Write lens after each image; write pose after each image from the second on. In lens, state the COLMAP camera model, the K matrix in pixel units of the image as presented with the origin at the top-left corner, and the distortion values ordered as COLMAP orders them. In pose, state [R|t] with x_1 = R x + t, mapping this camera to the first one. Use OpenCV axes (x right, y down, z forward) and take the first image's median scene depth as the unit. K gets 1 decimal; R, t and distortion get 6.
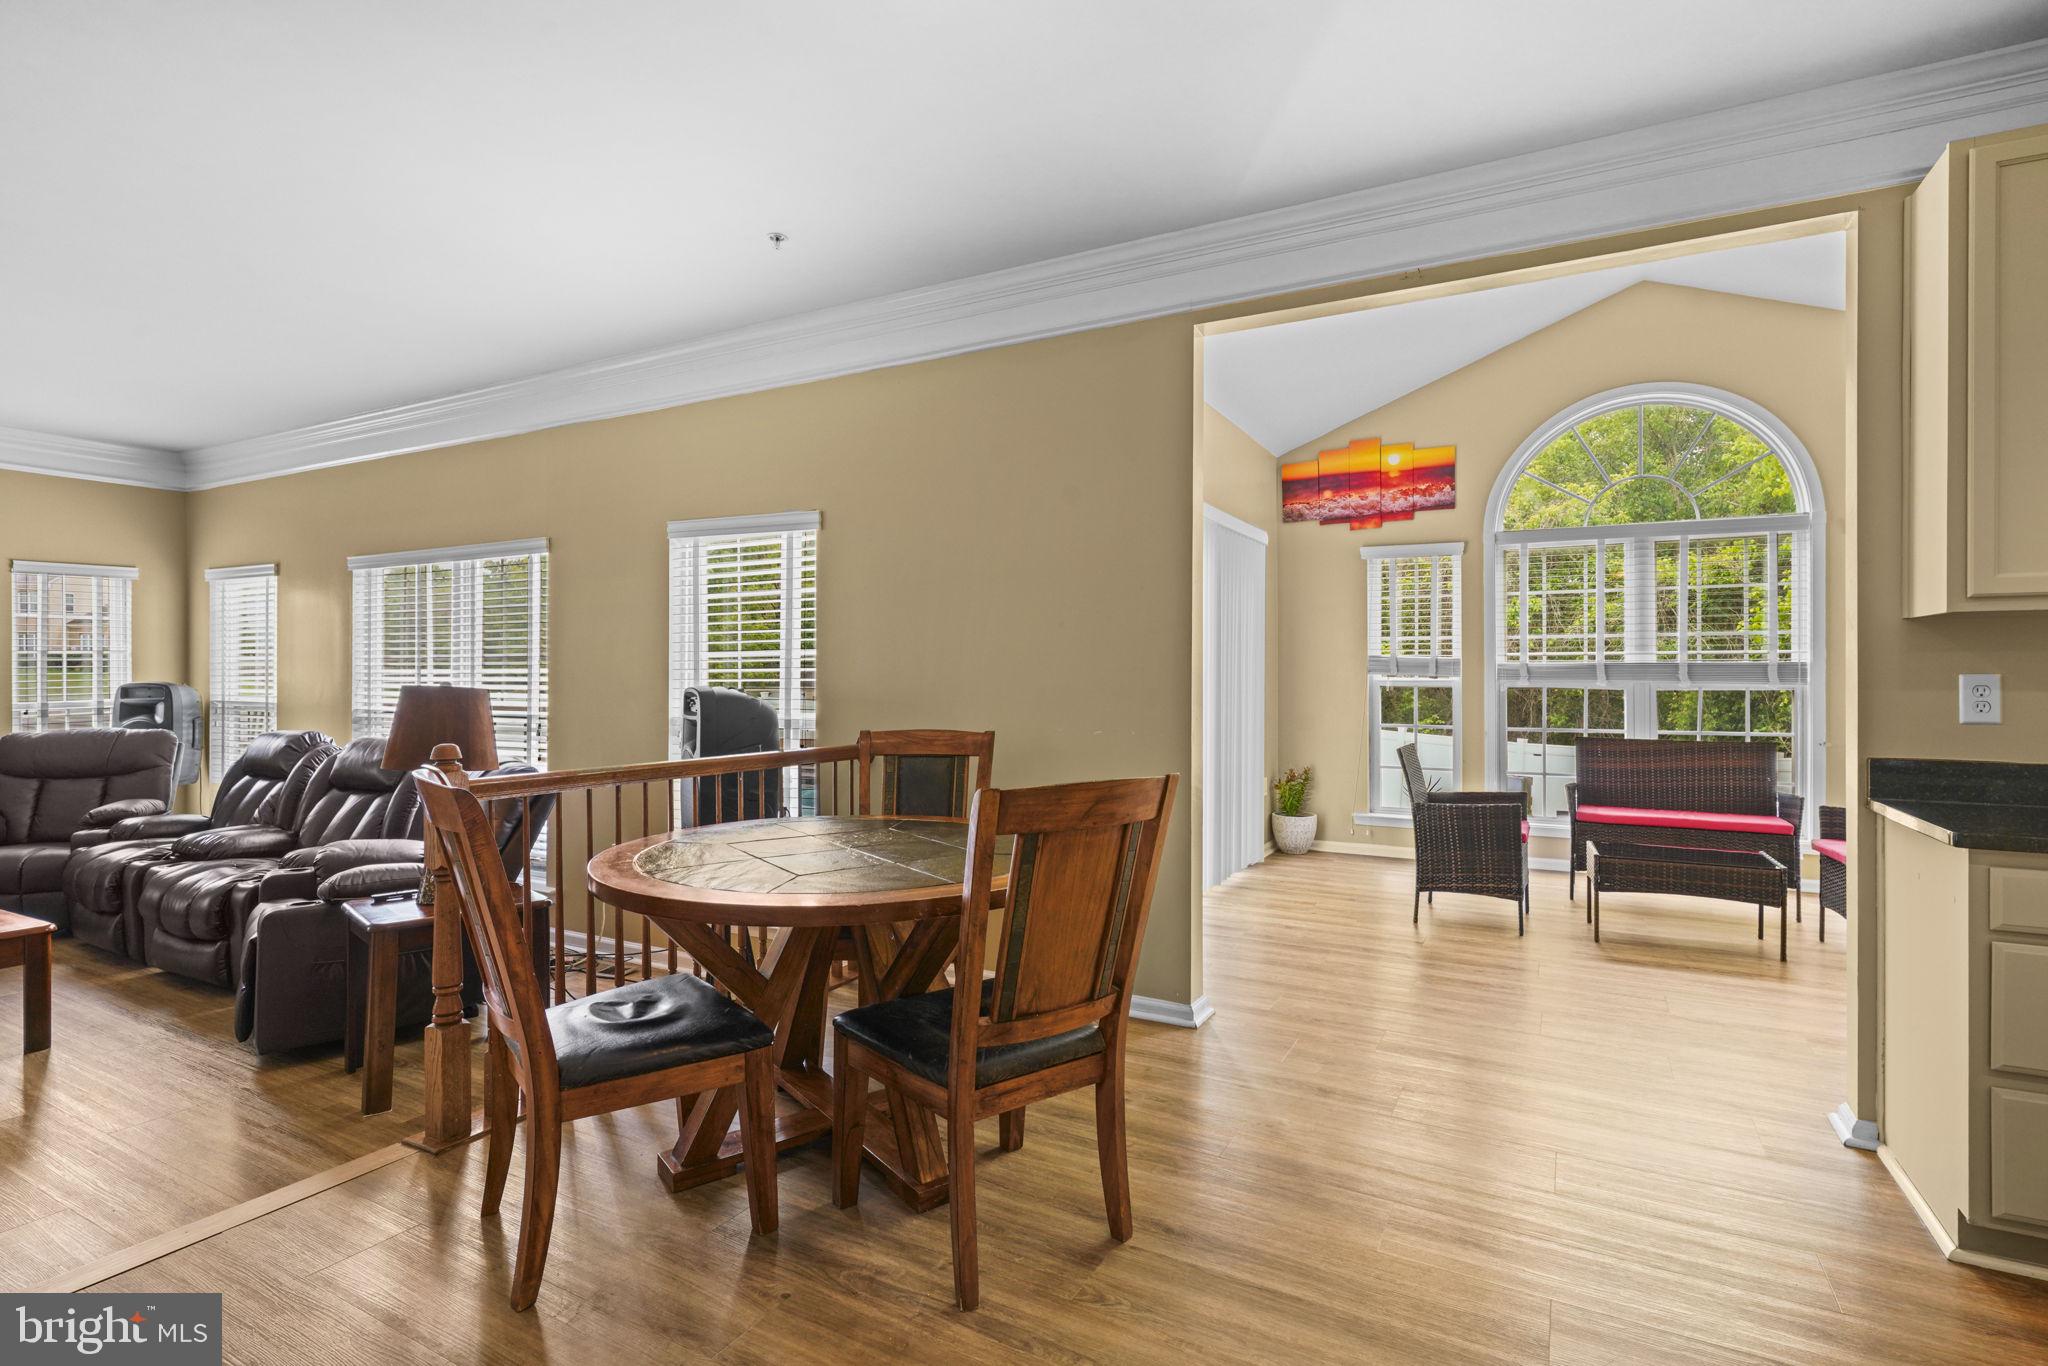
lens RADIAL K [[974.3, 0, 1015.3], [0, 974.3, 686.9], [0, 0, 1]] dist [-0.002090, -0.001943]
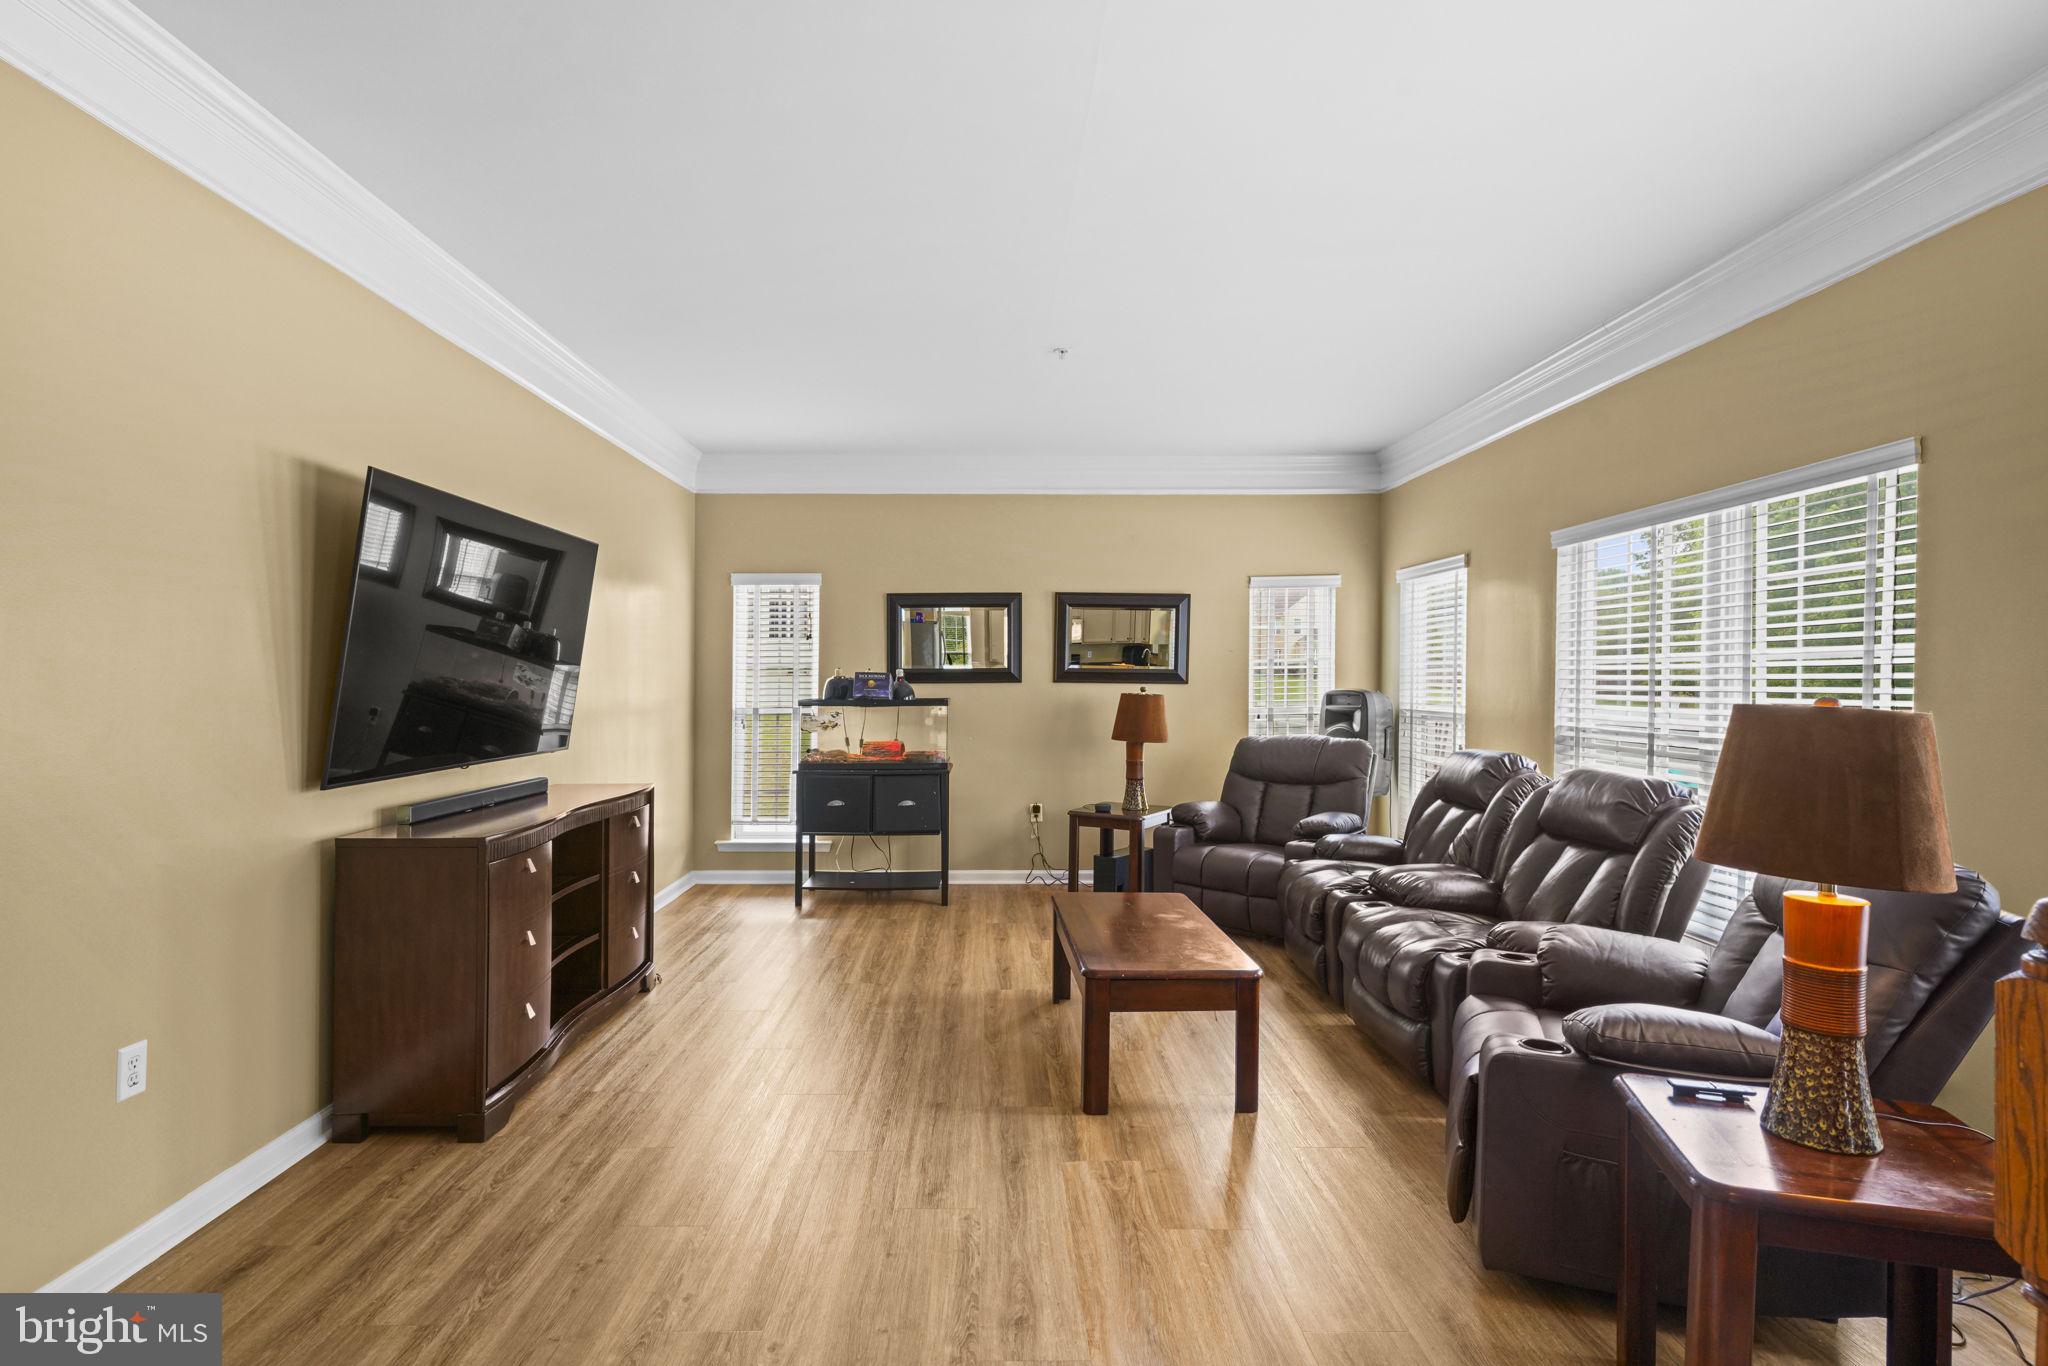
lens RADIAL K [[974.3, 0, 1015.3], [0, 974.3, 686.9], [0, 0, 1]] dist [-0.002090, -0.001943]
pose [[0.493919, 0.003930, -0.869499, -0.239279], [-0.008242, 0.999966, -0.000162, -0.005248], [0.869469, 0.007246, 0.493935, 0.261645]]
